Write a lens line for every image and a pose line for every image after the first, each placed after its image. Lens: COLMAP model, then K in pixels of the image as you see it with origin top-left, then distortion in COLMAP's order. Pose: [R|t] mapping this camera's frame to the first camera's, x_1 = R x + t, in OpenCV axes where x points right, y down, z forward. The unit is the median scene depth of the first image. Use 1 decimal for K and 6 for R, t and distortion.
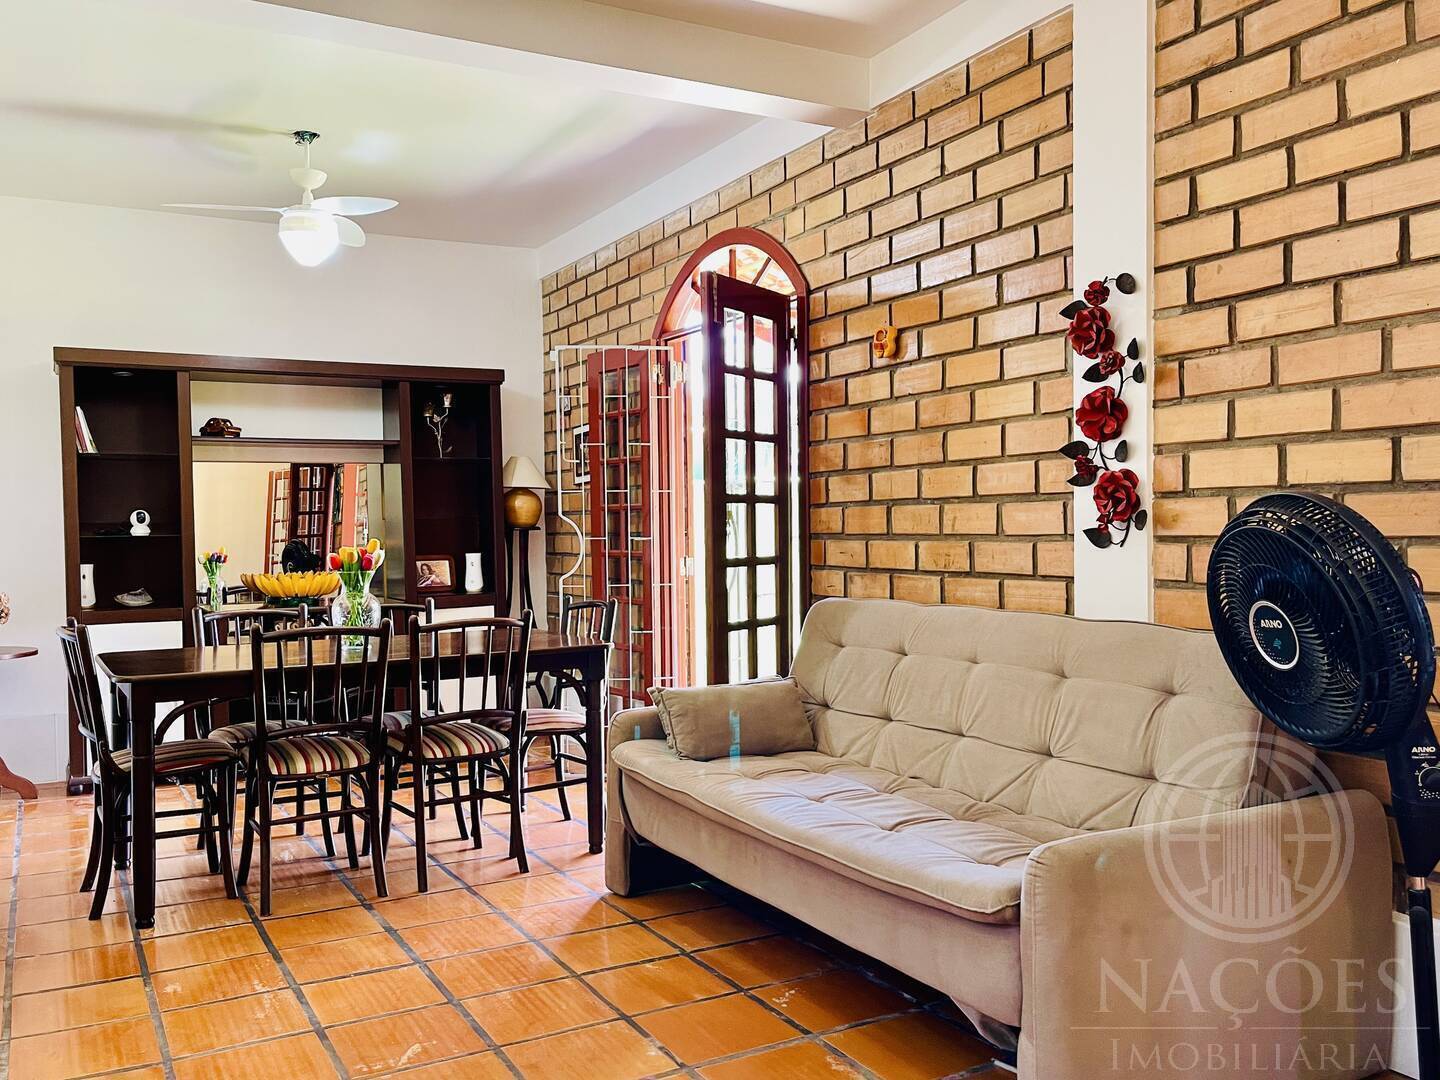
lens RADIAL K [[1222.2, 0, 717.1], [0, 1222.2, 550.4], [0, 0, 1]] dist [0.035519, 0.001484]
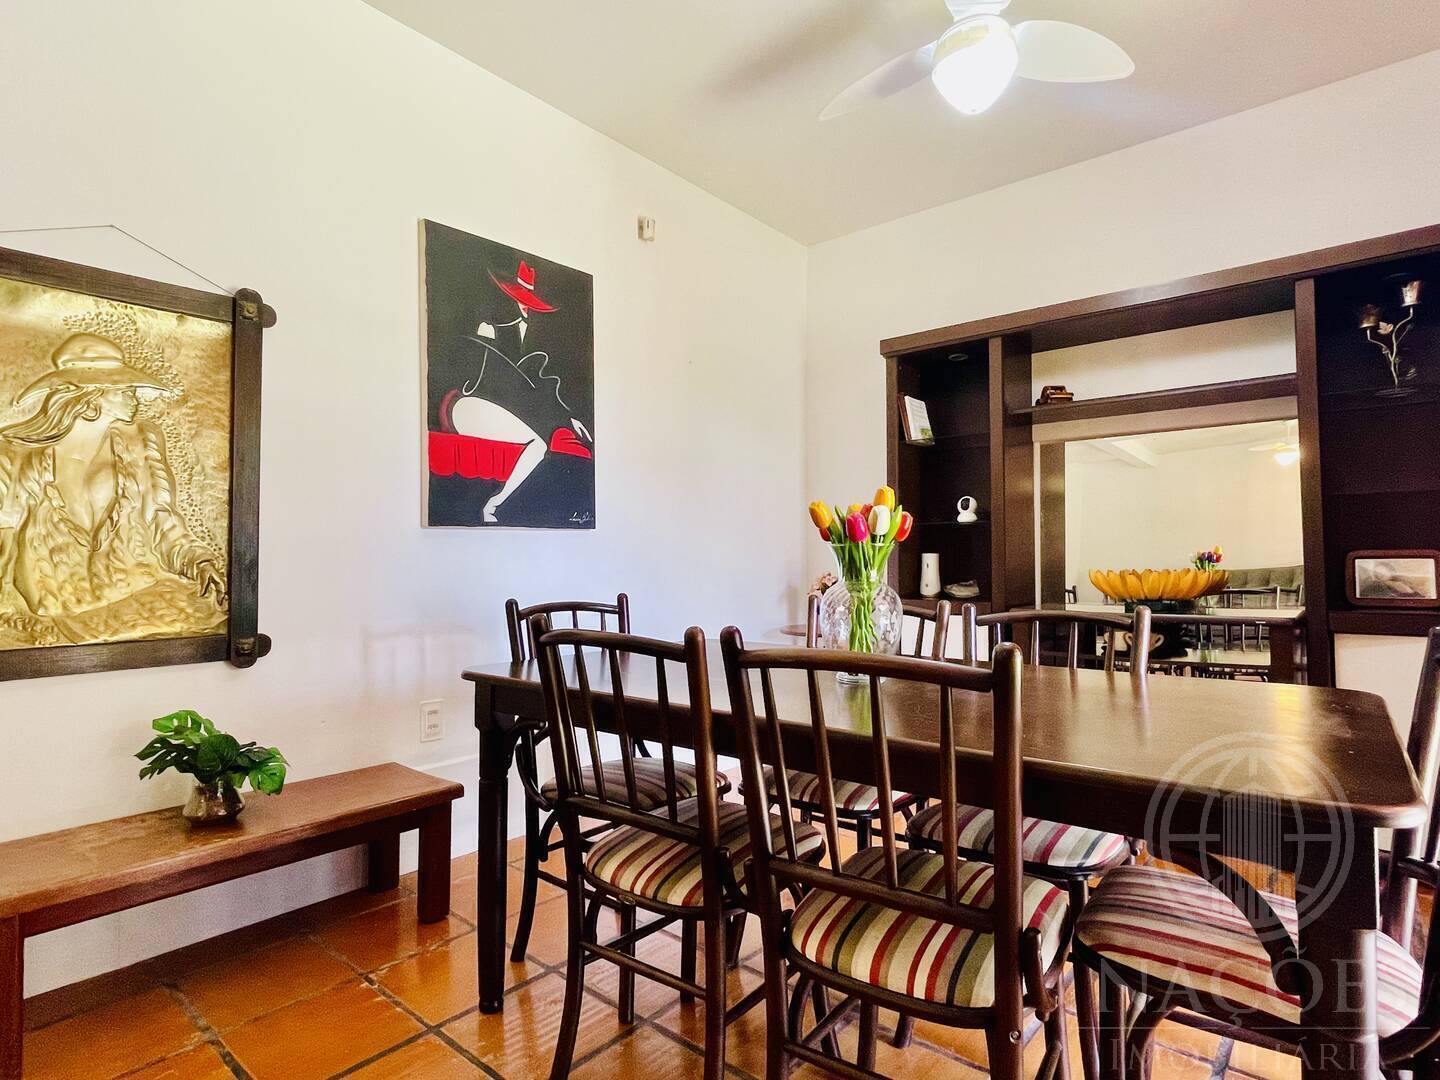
lens RADIAL K [[768.2, 0, 724.8], [0, 768.2, 549.0], [0, 0, 1]] dist [0.006196, 0.001590]
pose [[0.365784, 0.000388, -0.930700, 0.014387], [-0.023197, 0.999693, -0.008700, 0.017431], [0.930410, 0.024771, 0.365681, 0.606826]]
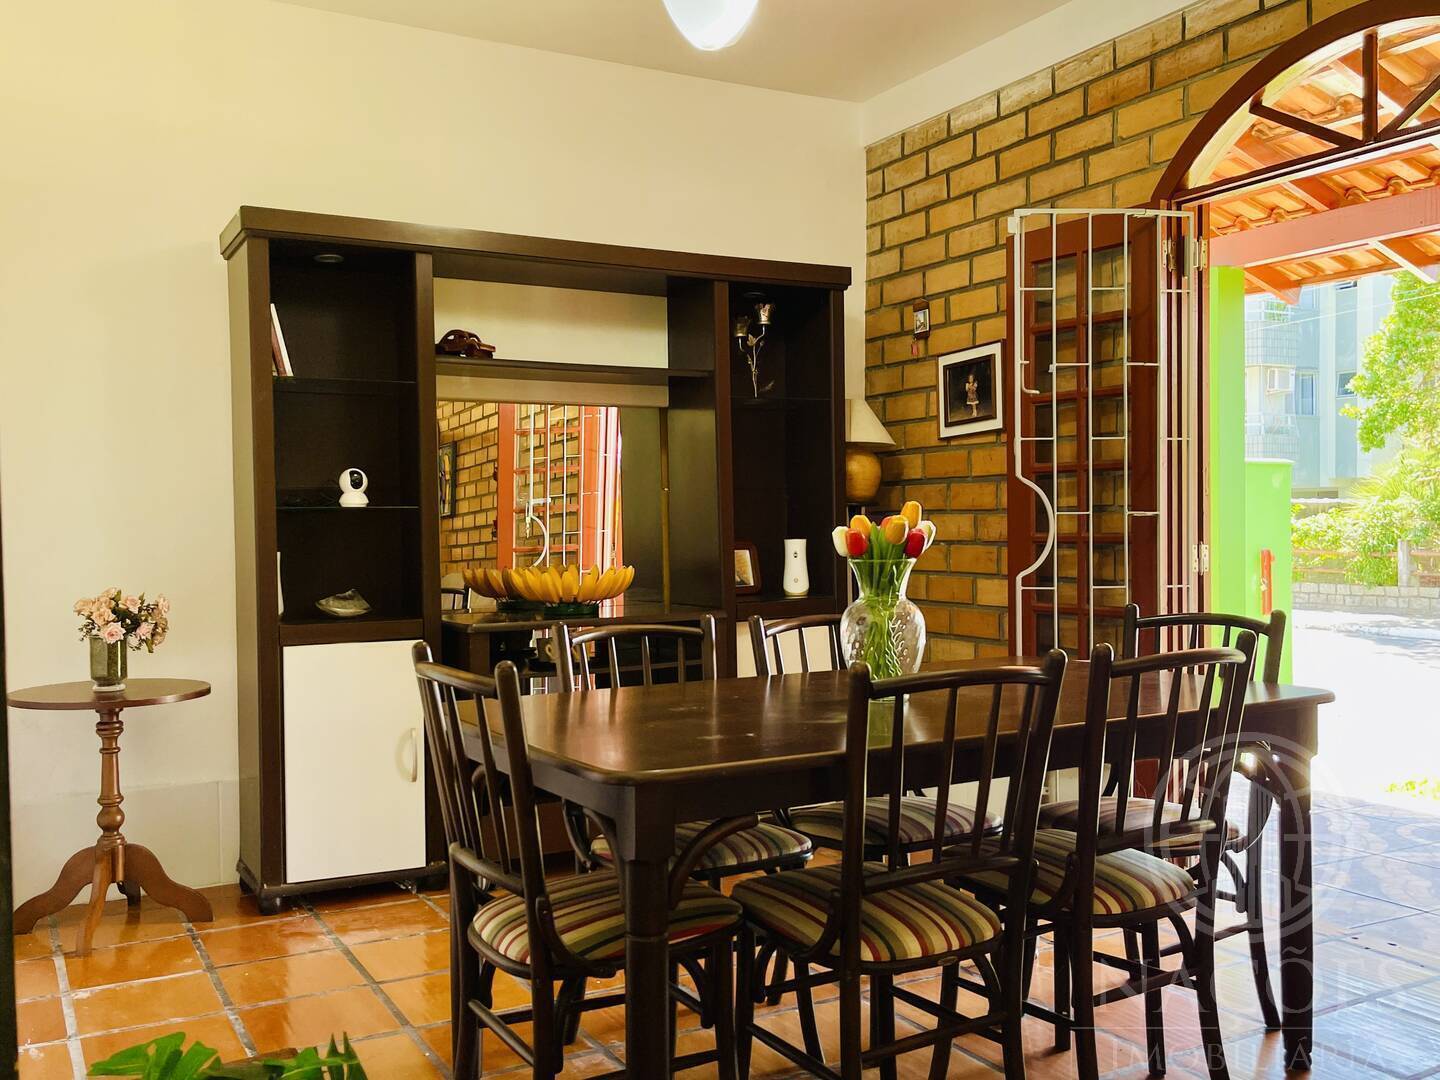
lens RADIAL K [[1294.3, 0, 716.8], [0, 1294.3, 553.8], [0, 0, 1]] dist [0.064318, -0.003383]
pose [[0.999957, 0.001962, 0.009100, -0.281691], [-0.001982, 0.999996, 0.002188, 0.010339], [-0.009096, -0.002206, 0.999956, 0.310849]]
